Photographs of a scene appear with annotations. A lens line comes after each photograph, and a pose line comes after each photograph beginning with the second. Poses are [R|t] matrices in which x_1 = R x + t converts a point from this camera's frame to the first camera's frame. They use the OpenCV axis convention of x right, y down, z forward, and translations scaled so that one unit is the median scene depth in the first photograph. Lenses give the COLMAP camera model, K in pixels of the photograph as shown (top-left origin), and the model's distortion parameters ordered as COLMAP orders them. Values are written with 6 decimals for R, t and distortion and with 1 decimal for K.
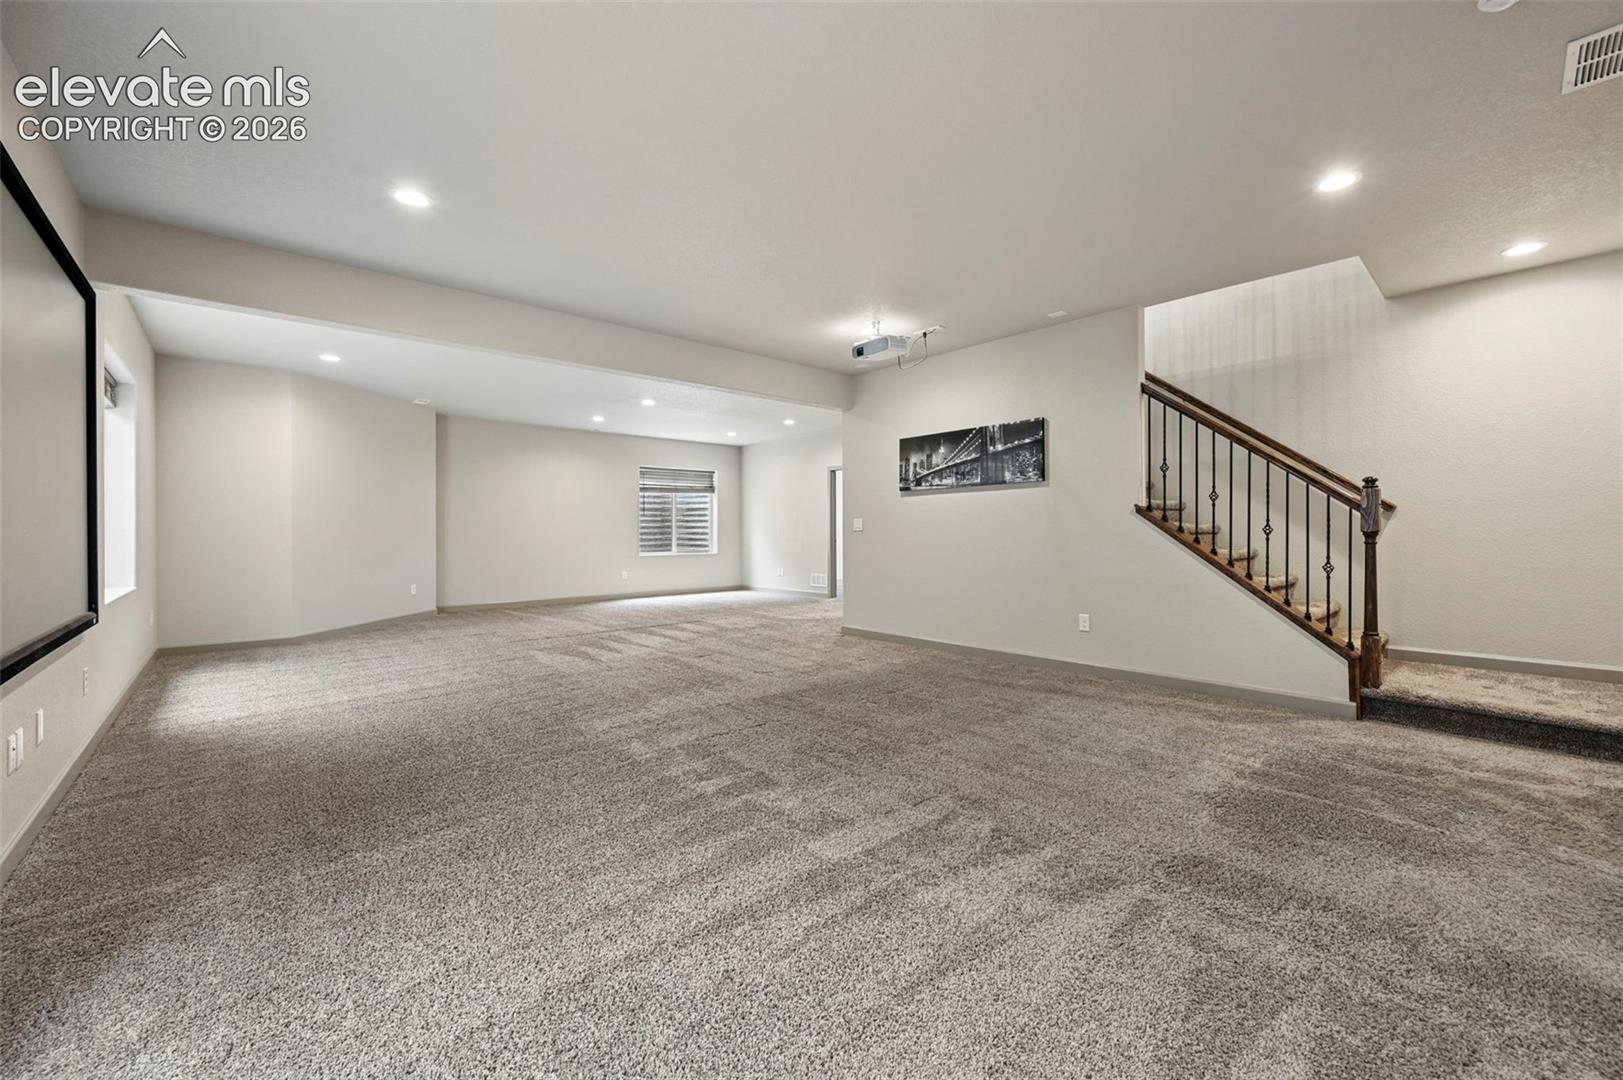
lens RADIAL K [[650.2, 0, 840.1], [0, 650.2, 532.2], [0, 0, 1]] dist [-0.000750, -0.000039]
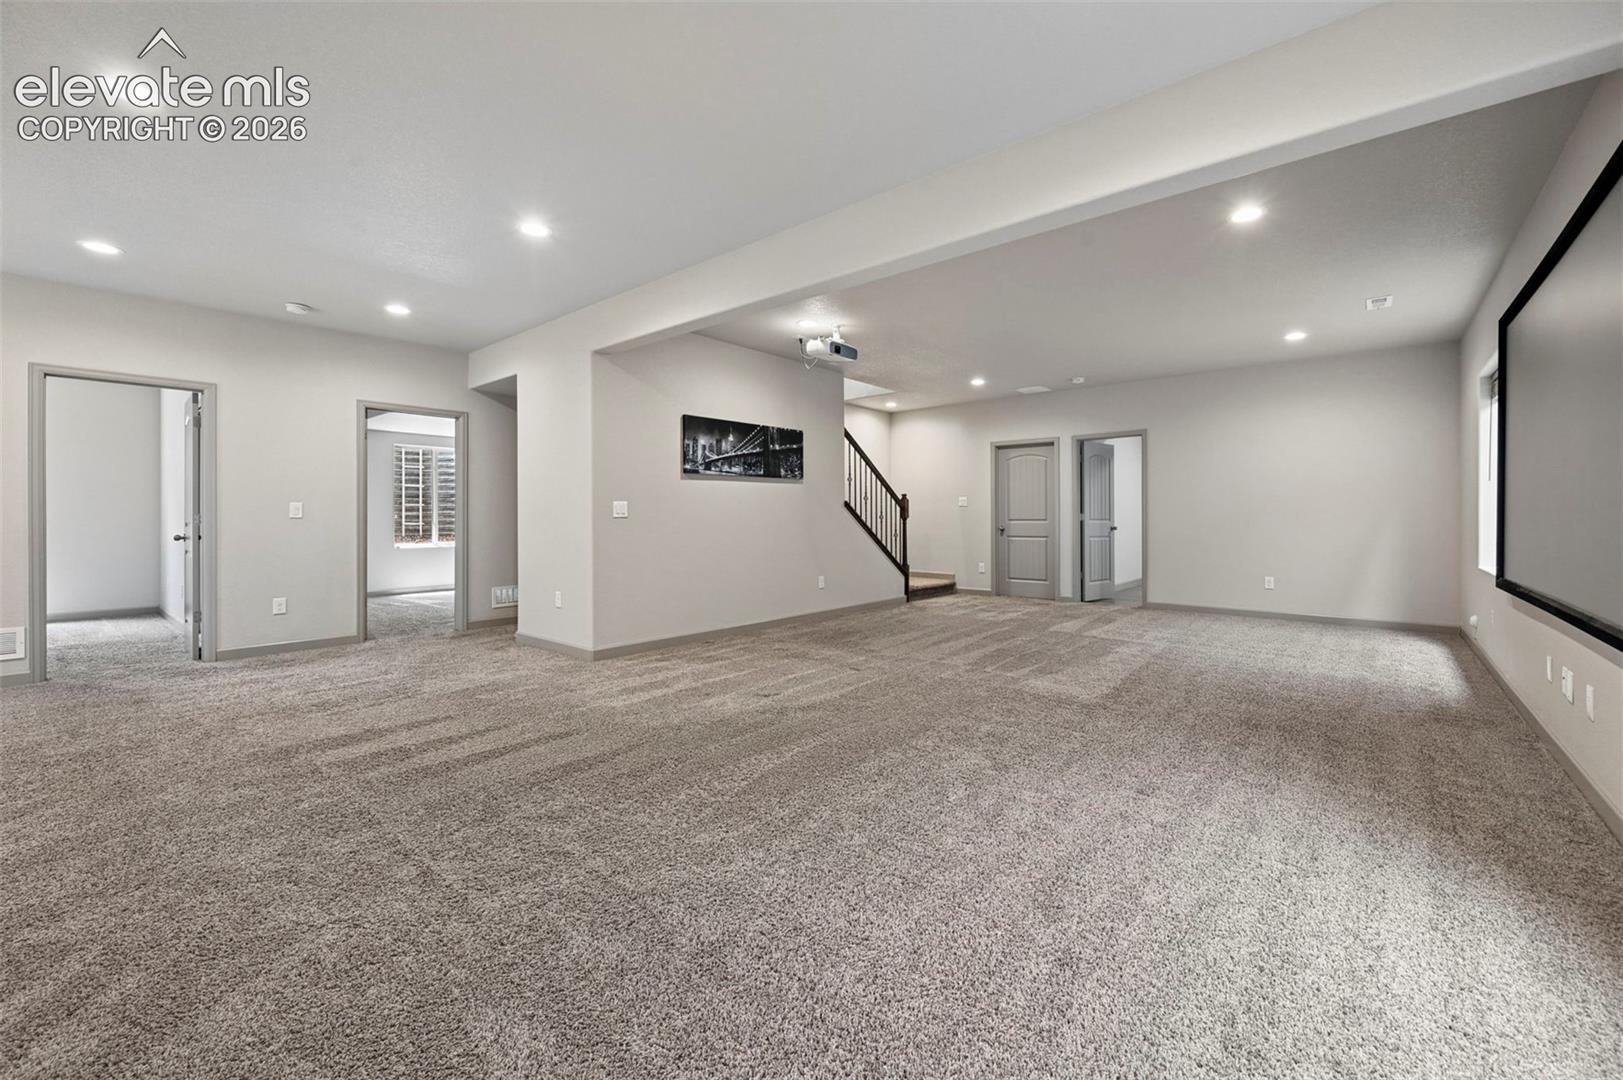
lens RADIAL K [[650.2, 0, 840.1], [0, 650.2, 532.2], [0, 0, 1]] dist [-0.000750, -0.000039]
pose [[-0.143287, -0.017396, 0.989528, -0.882106], [0.007822, 0.999794, 0.018709, 0.003802], [-0.989650, 0.010421, -0.143122, 0.978248]]
